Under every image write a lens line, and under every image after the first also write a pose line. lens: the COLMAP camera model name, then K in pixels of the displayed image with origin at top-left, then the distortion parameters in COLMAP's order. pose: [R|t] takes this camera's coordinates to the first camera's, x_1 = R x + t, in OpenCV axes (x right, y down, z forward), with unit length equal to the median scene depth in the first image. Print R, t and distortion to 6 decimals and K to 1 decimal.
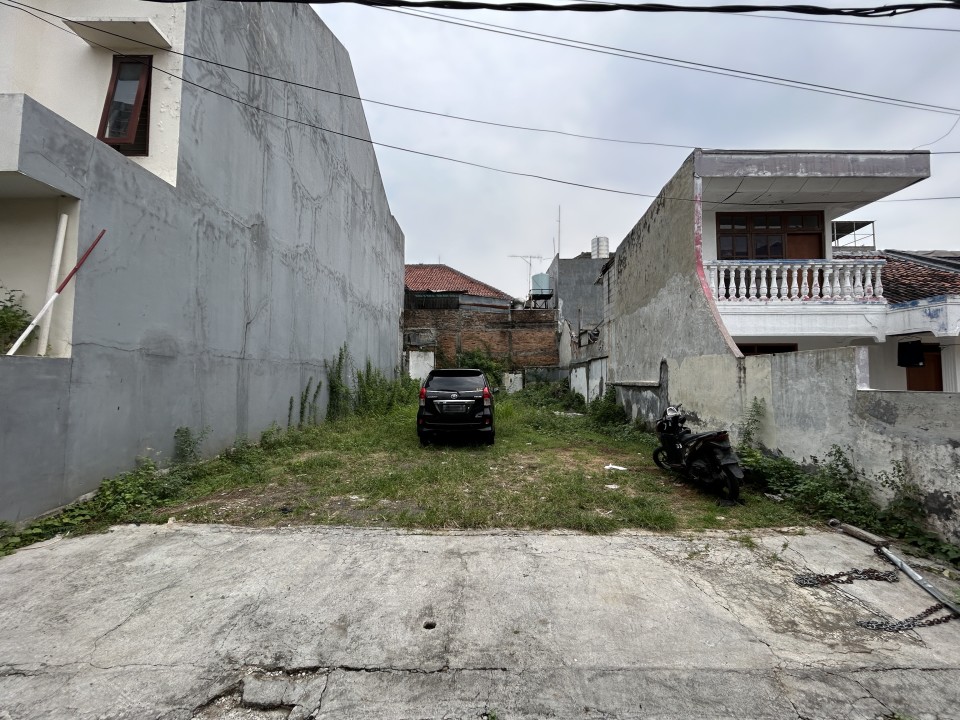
lens RADIAL K [[390.3, 0, 480.1], [0, 390.3, 358.3], [0, 0, 1]] dist [0.003232, -0.000399]
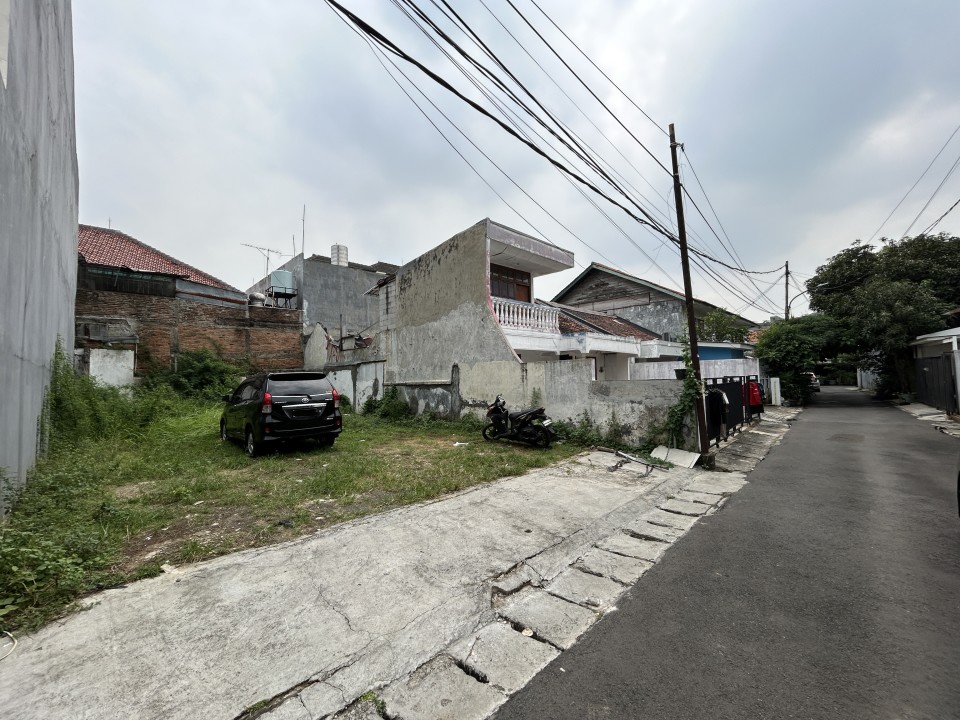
lens RADIAL K [[390.3, 0, 478.2], [0, 390.3, 360.4], [0, 0, 1]] dist [0.003232, -0.000399]
pose [[0.705905, 0.013022, 0.708187, -0.558322], [-0.011780, 0.999909, -0.006644, -0.000567], [-0.708208, -0.003652, 0.705994, 0.007651]]
